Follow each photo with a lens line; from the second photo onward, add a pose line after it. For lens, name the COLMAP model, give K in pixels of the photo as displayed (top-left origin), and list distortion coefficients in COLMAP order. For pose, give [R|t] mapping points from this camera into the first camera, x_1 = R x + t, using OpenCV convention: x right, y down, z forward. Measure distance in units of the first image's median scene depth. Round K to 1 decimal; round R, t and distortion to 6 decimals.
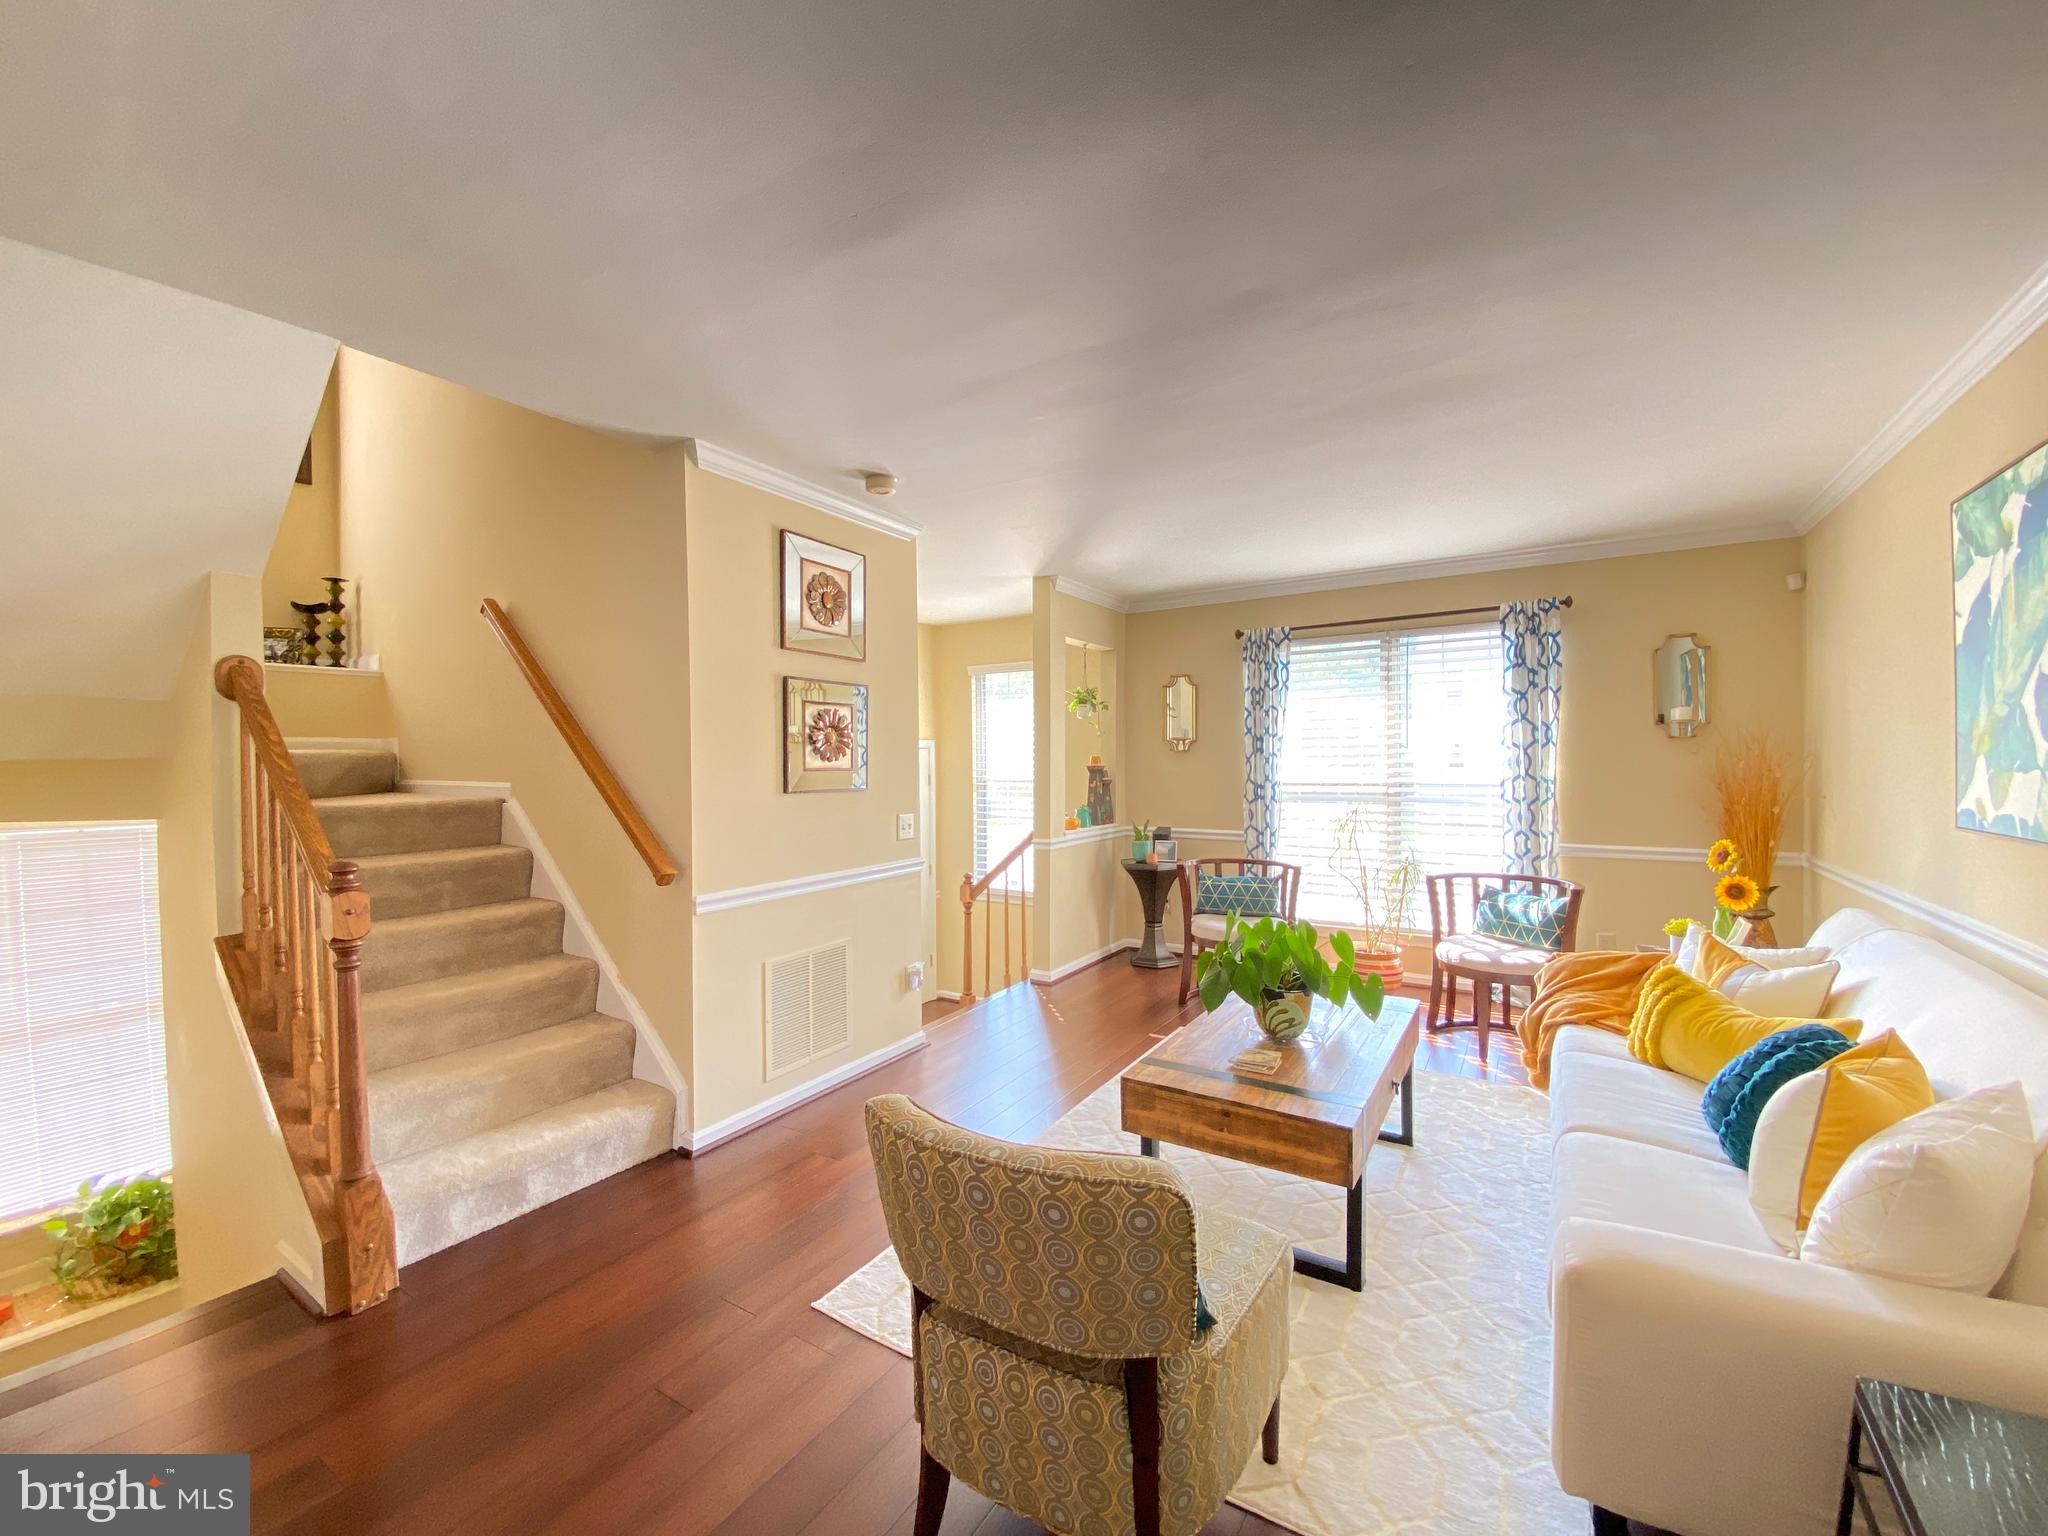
lens RADIAL K [[834.8, 0, 1014.9], [0, 834.8, 771.3], [0, 0, 1]] dist [0.007064, -0.014091]
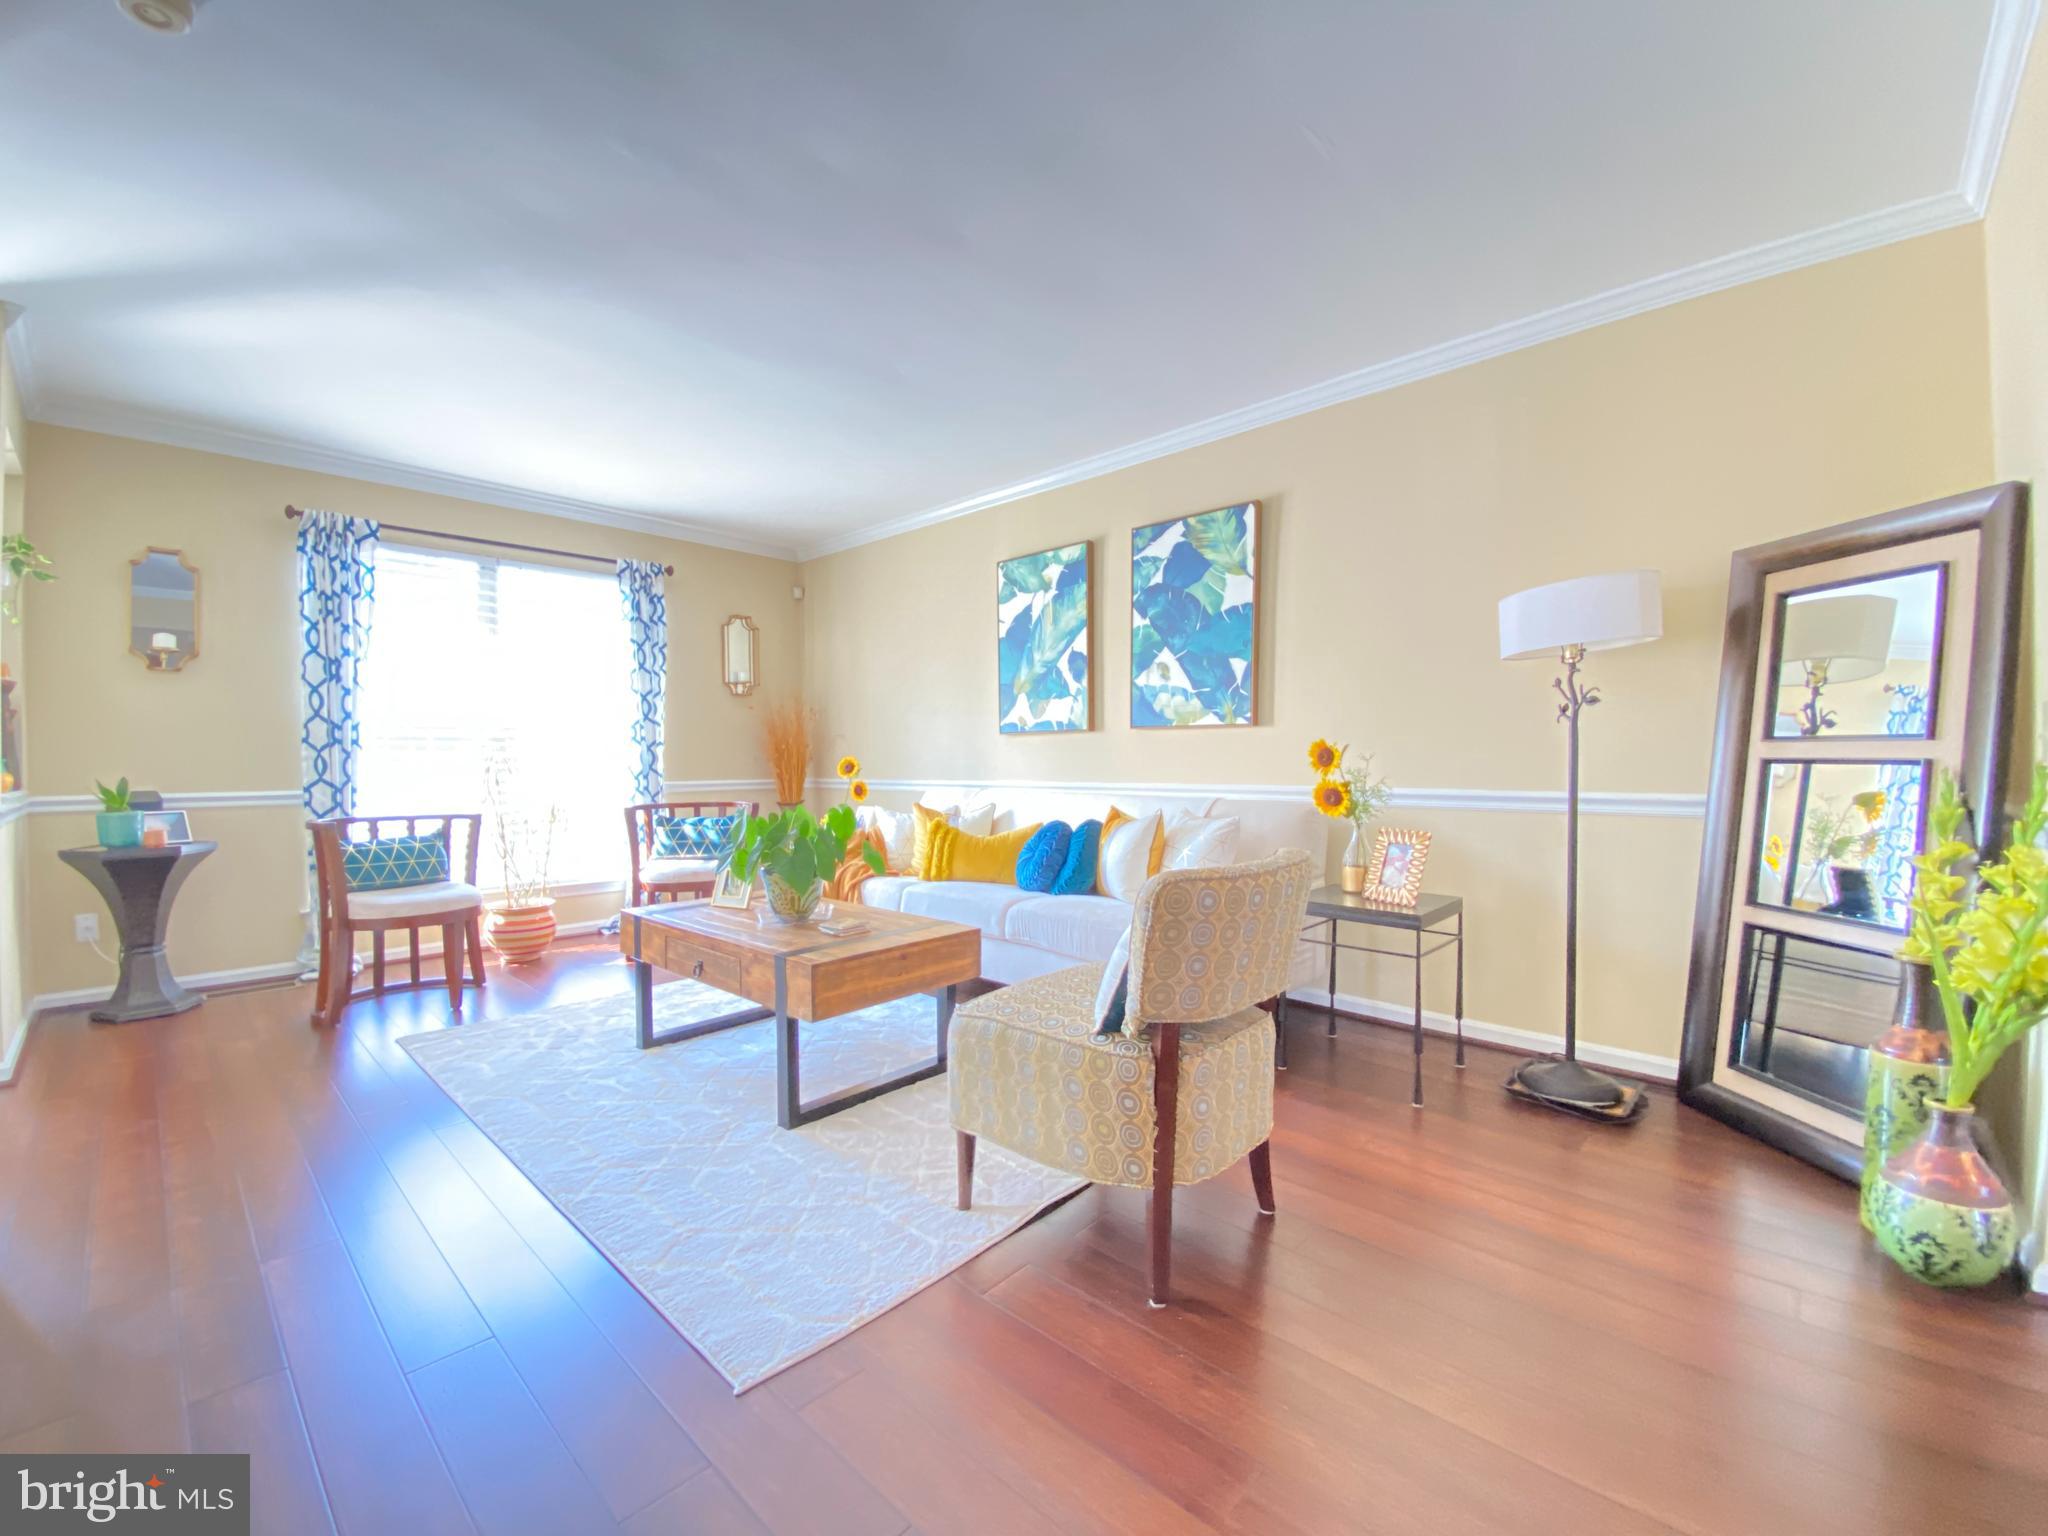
lens RADIAL K [[834.8, 0, 1033.5], [0, 834.8, 781.6], [0, 0, 1]] dist [0.007064, -0.014091]
pose [[0.170836, -0.016433, 0.985163, -0.379961], [0.017595, 0.999752, 0.013625, 0.078366], [-0.985142, 0.015006, 0.171082, 0.303358]]
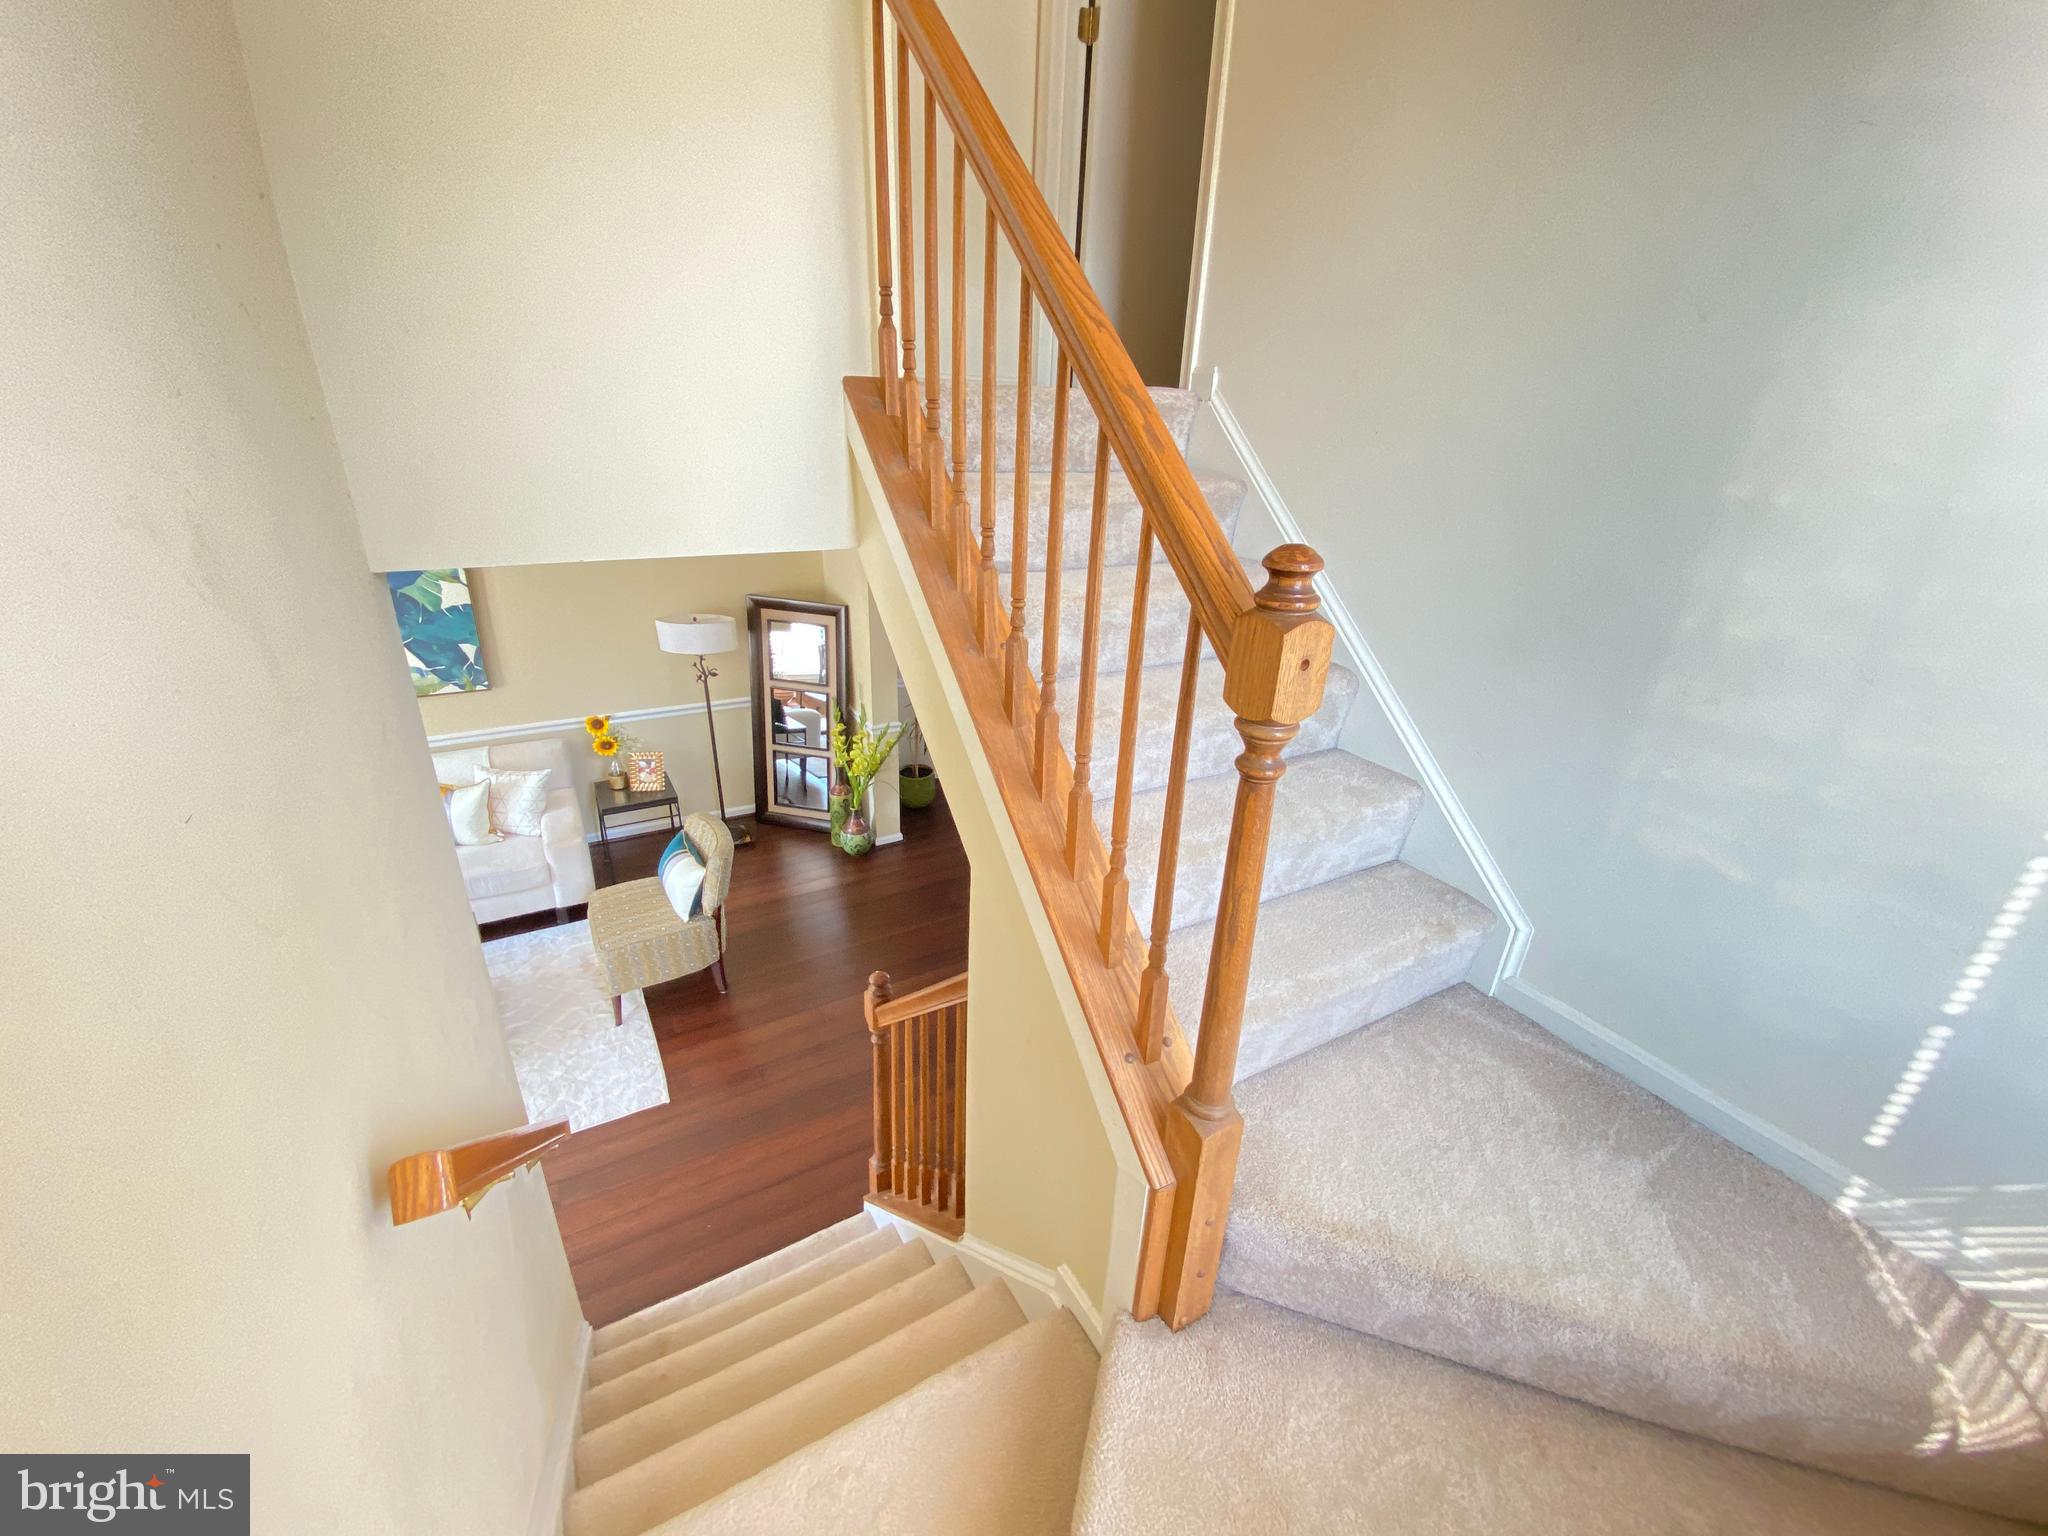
lens RADIAL K [[834.8, 0, 1028.1], [0, 834.8, 793.9], [0, 0, 1]] dist [0.007064, -0.014091]
pose [[-0.882716, -0.217846, 0.416359, -0.695783], [-0.024469, 0.906155, 0.422237, -0.313450], [-0.469269, 0.362528, -0.805208, 0.834276]]
